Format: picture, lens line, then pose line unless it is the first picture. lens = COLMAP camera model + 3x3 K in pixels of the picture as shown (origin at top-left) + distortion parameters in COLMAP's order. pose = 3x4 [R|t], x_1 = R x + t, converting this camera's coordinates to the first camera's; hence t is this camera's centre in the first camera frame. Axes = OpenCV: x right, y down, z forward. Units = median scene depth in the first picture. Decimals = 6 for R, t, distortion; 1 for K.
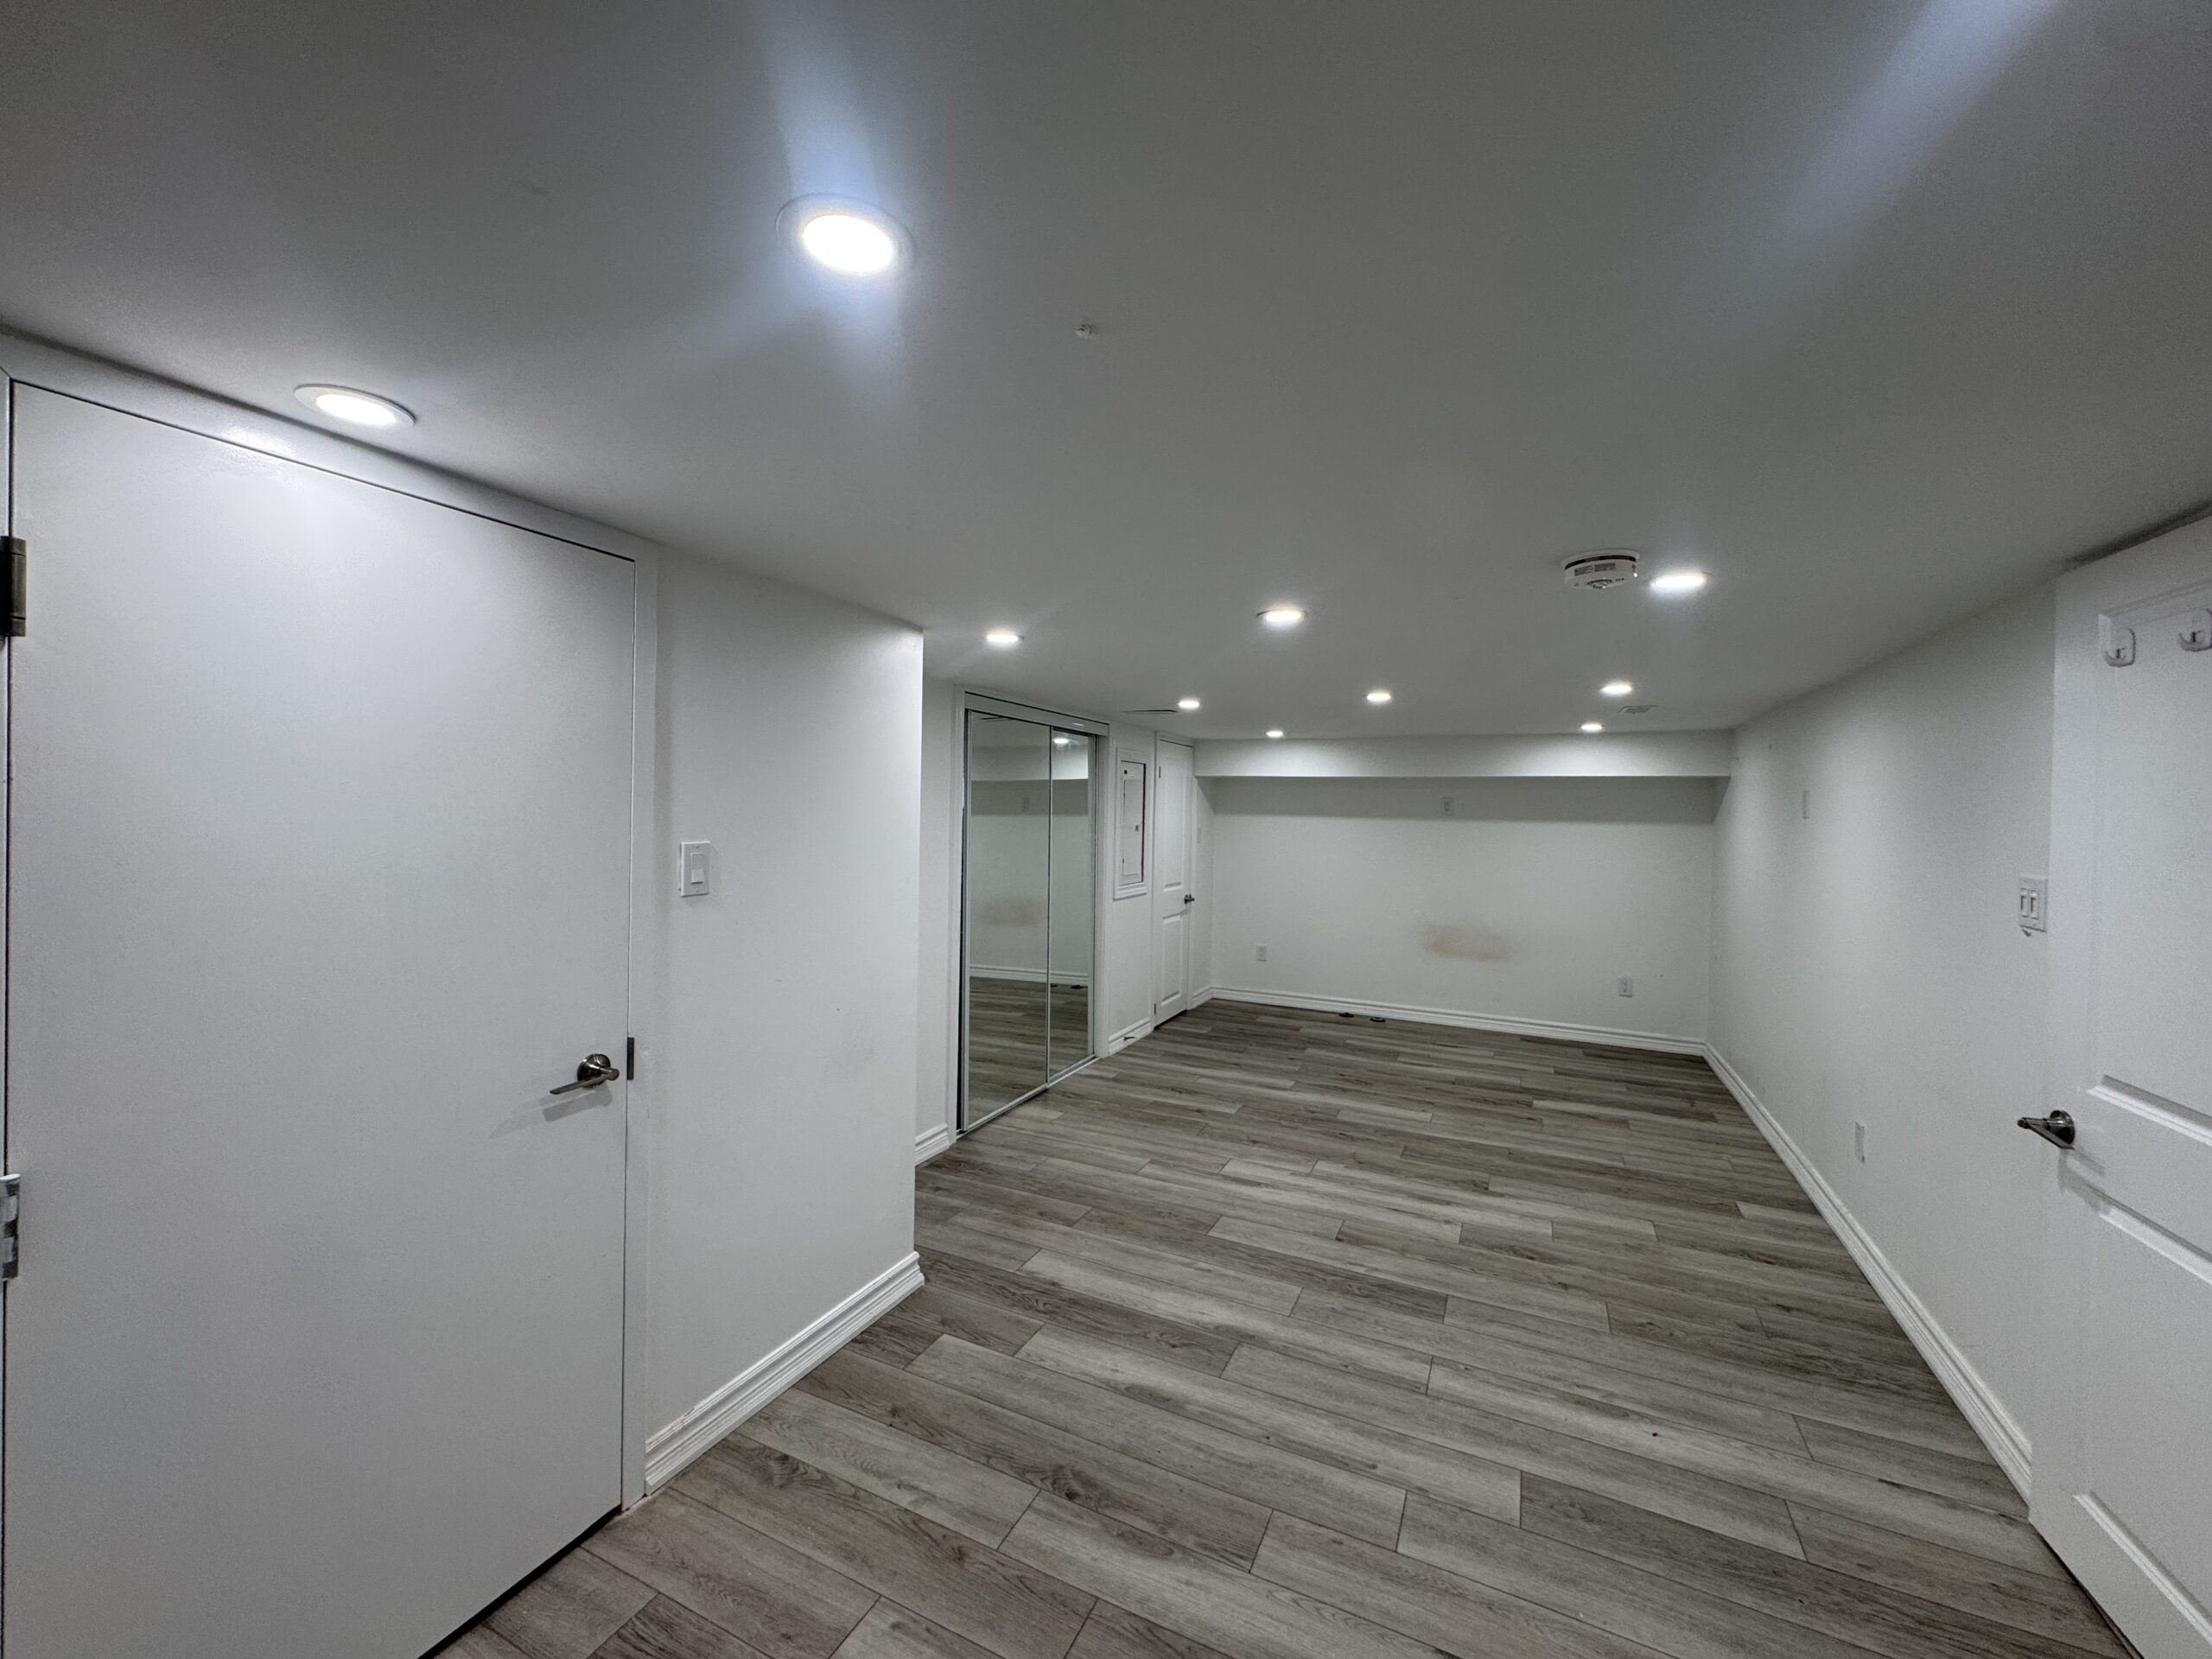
lens RADIAL K [[882.7, 0, 1092.3], [0, 882.7, 827.9], [0, 0, 1]] dist [-0.001609, 0.000534]
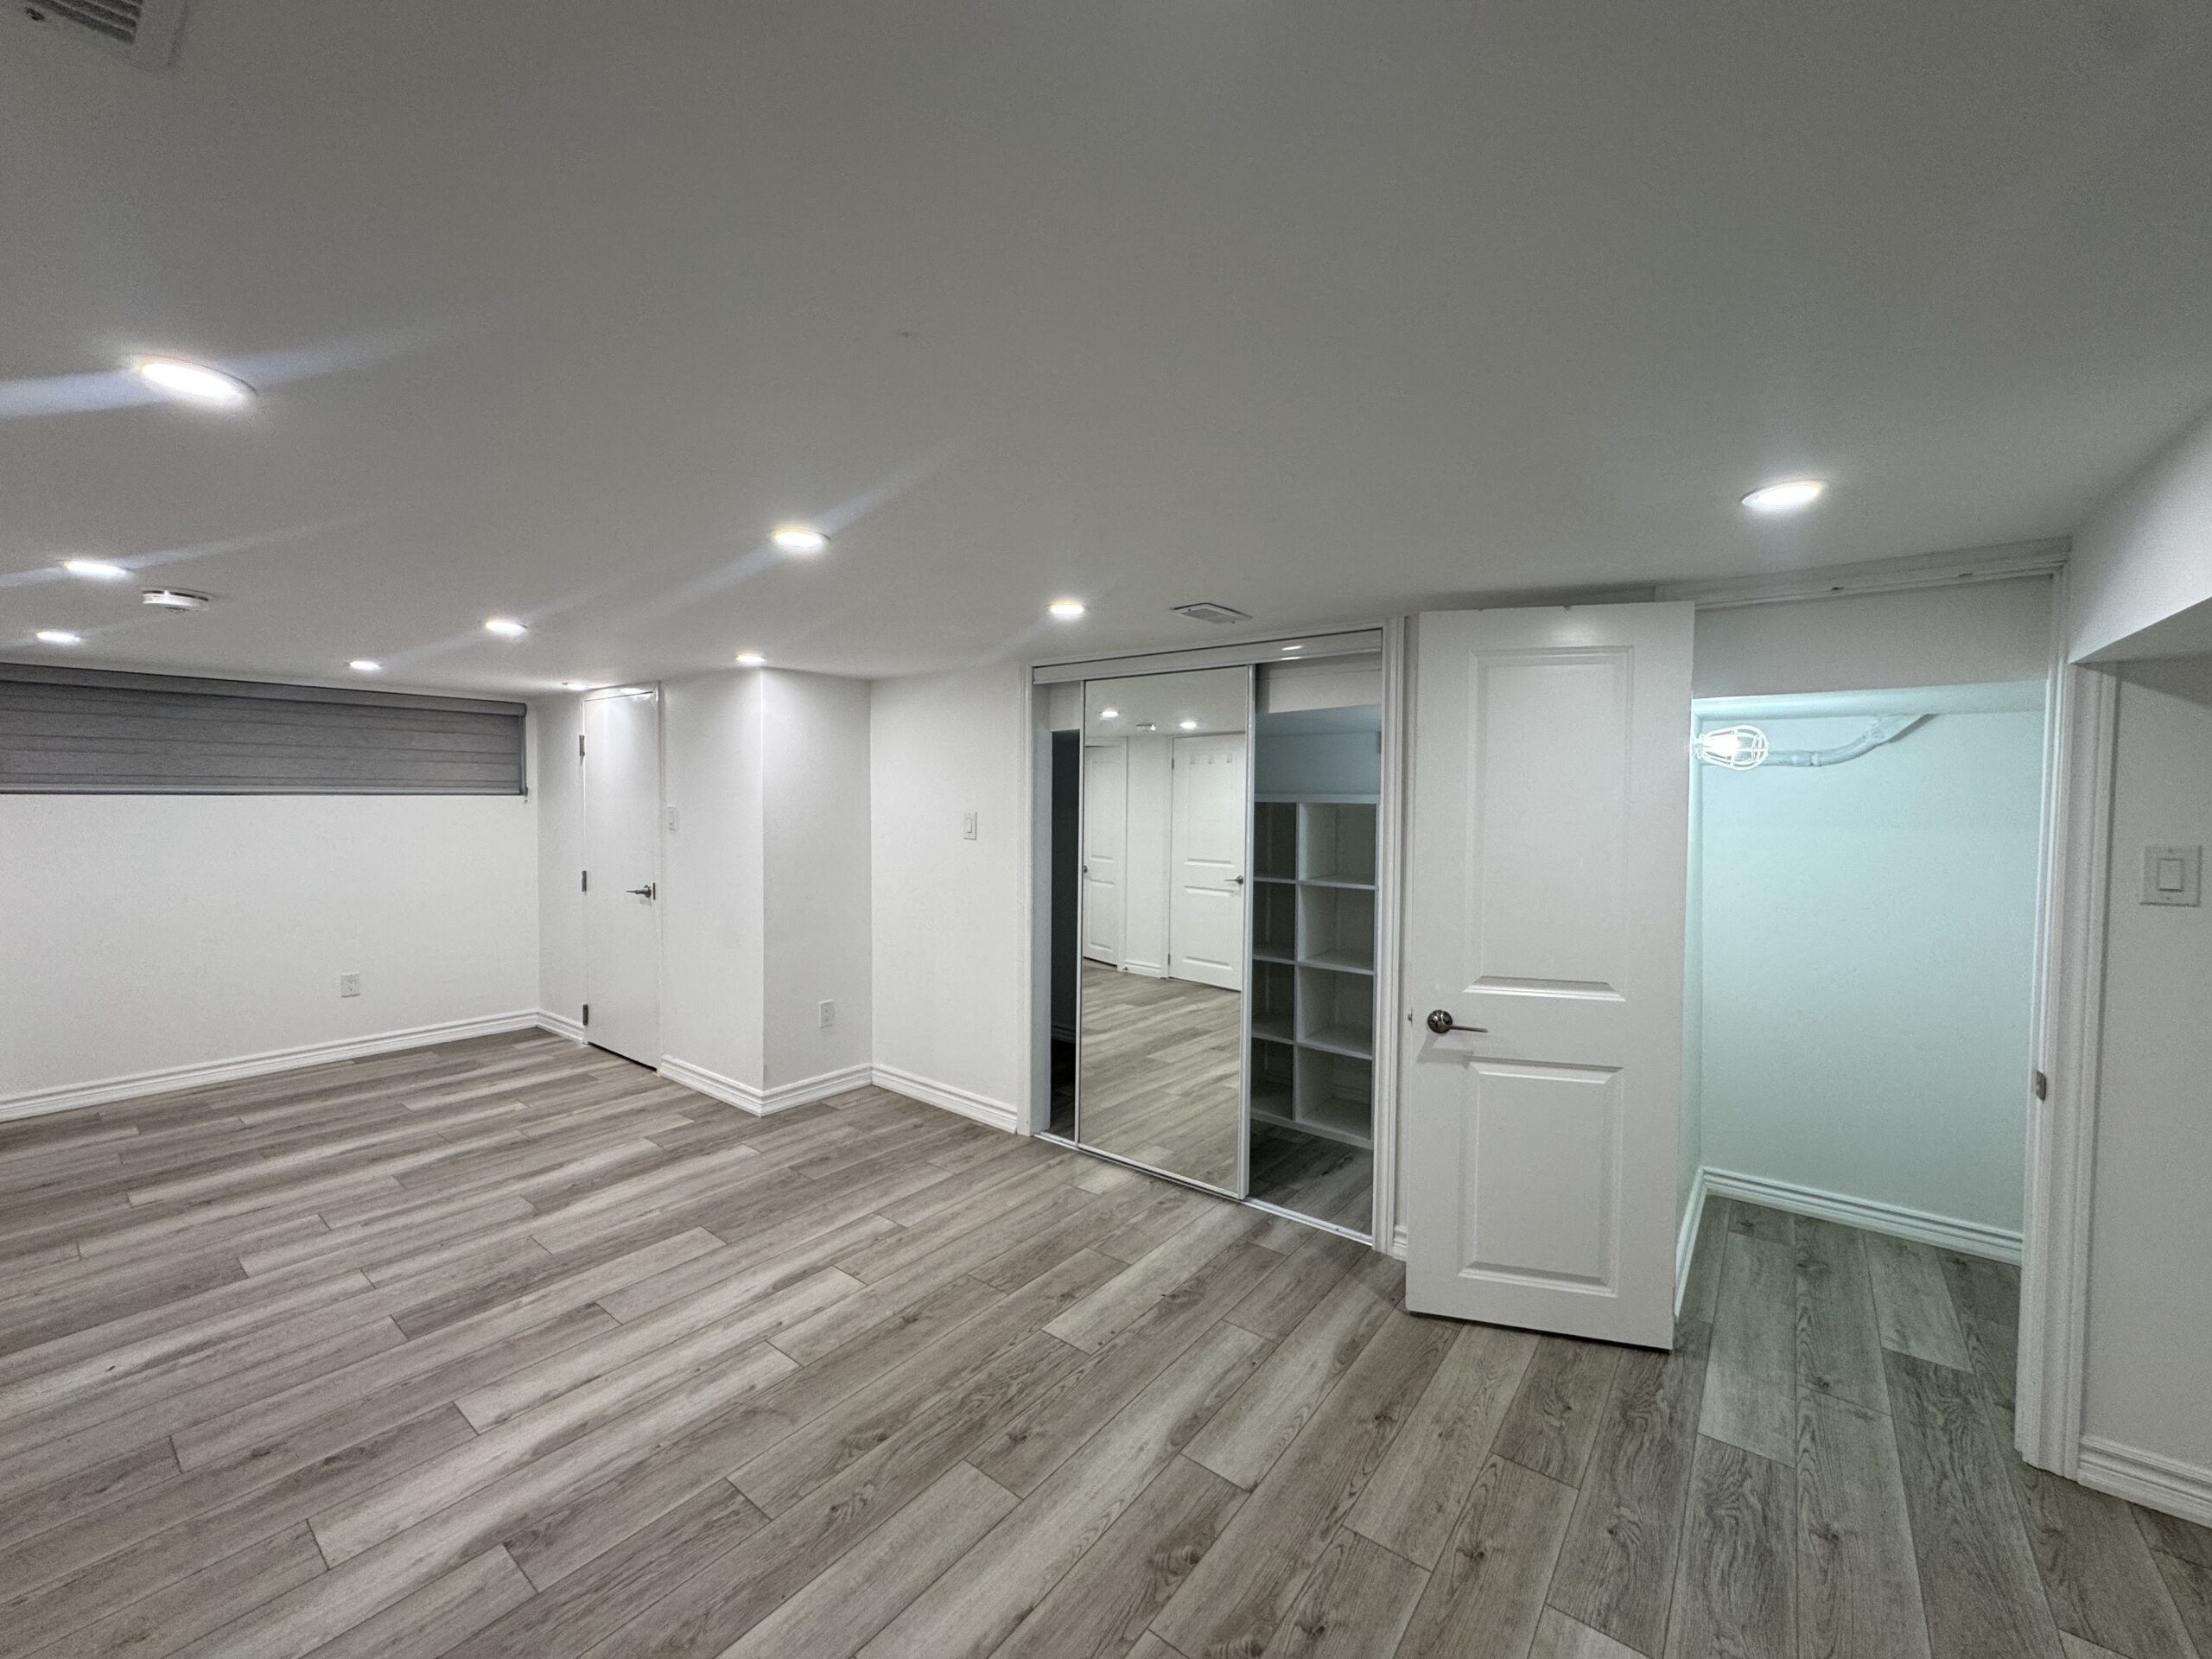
lens RADIAL K [[882.7, 0, 1091.5], [0, 882.7, 825.5], [0, 0, 1]] dist [-0.001609, 0.000534]
pose [[-0.208275, 0.015652, -0.977945, 0.961247], [-0.027365, 0.999387, 0.021823, -0.002610], [0.977687, 0.031307, -0.207719, 1.591514]]
